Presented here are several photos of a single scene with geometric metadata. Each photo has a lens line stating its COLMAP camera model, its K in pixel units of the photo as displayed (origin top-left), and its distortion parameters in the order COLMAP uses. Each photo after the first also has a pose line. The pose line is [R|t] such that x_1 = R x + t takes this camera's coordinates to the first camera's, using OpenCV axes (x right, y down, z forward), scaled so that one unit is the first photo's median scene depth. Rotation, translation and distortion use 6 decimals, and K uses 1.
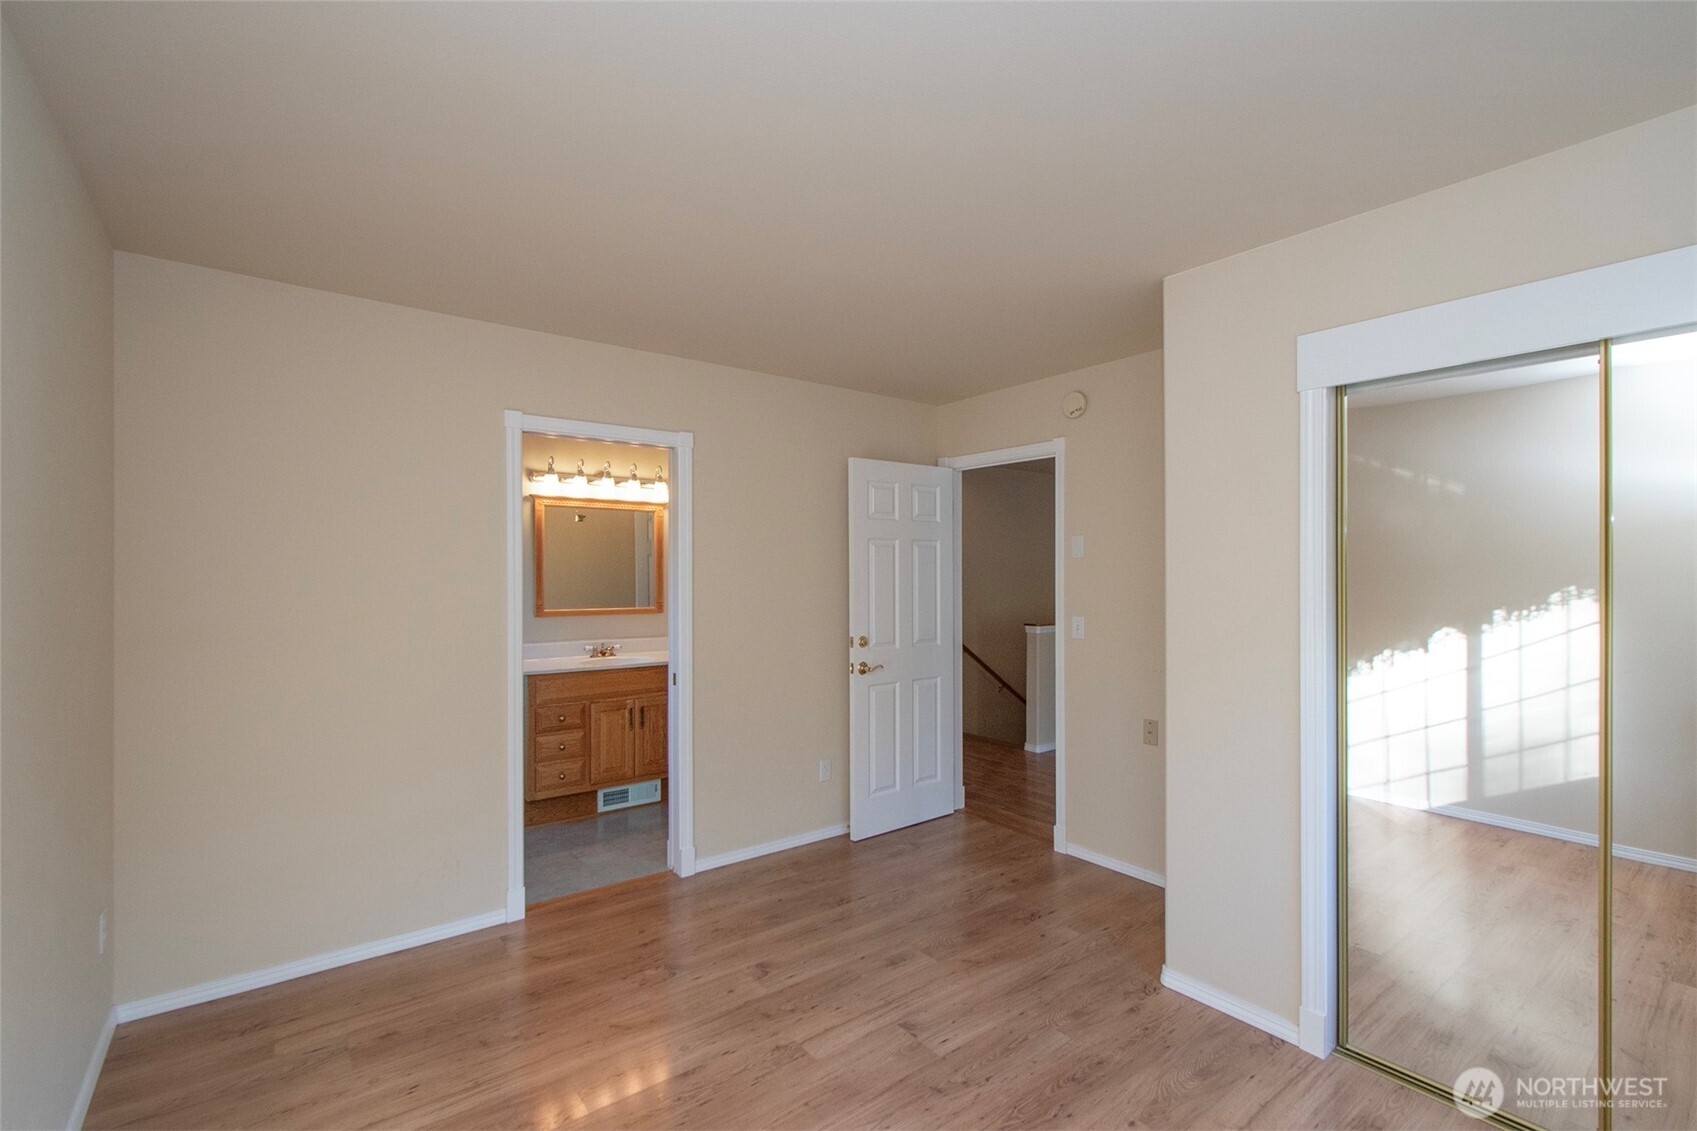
lens RADIAL K [[756.9, 0, 849.8], [0, 756.9, 573.0], [0, 0, 1]] dist [-0.000422, -0.000101]
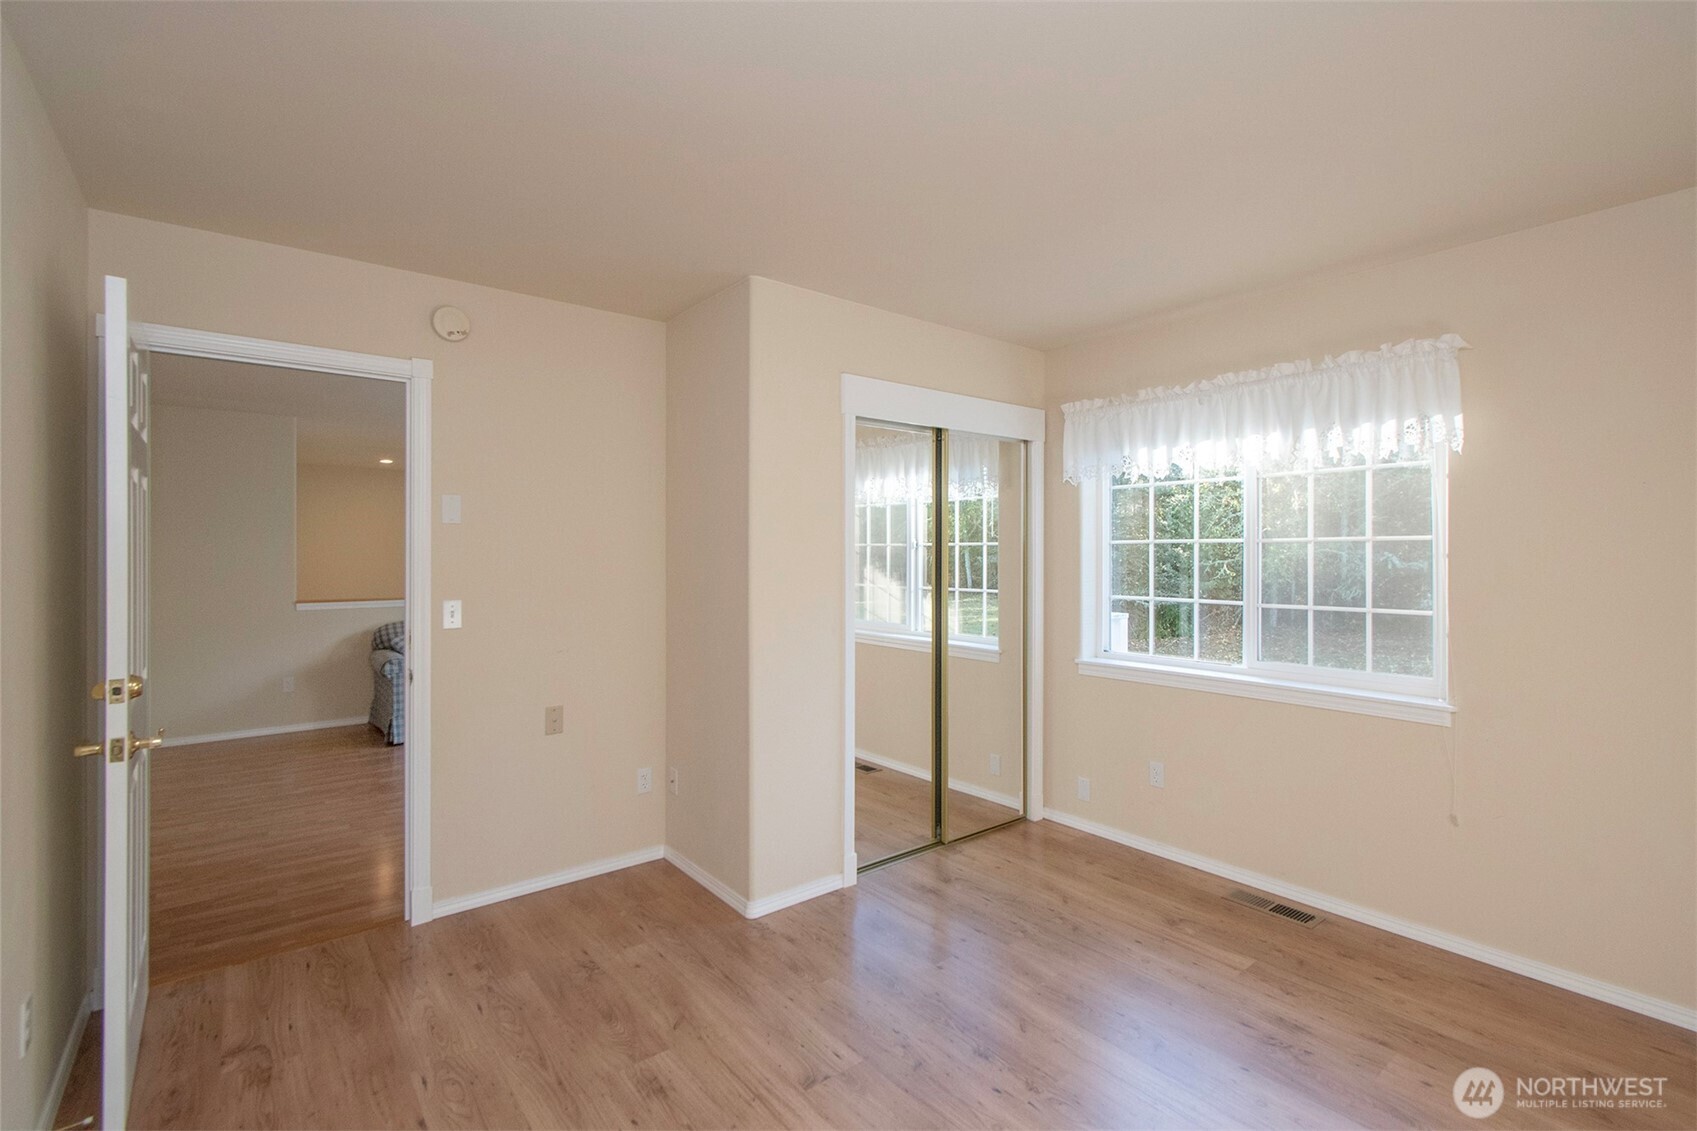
lens RADIAL K [[756.9, 0, 859.0], [0, 756.9, 554.0], [0, 0, 1]] dist [-0.000422, -0.000101]
pose [[-0.026620, 0.002403, 0.999643, -0.559561], [-0.003188, 0.999992, -0.002489, 0.012716], [-0.999641, -0.003253, -0.026612, 0.710878]]
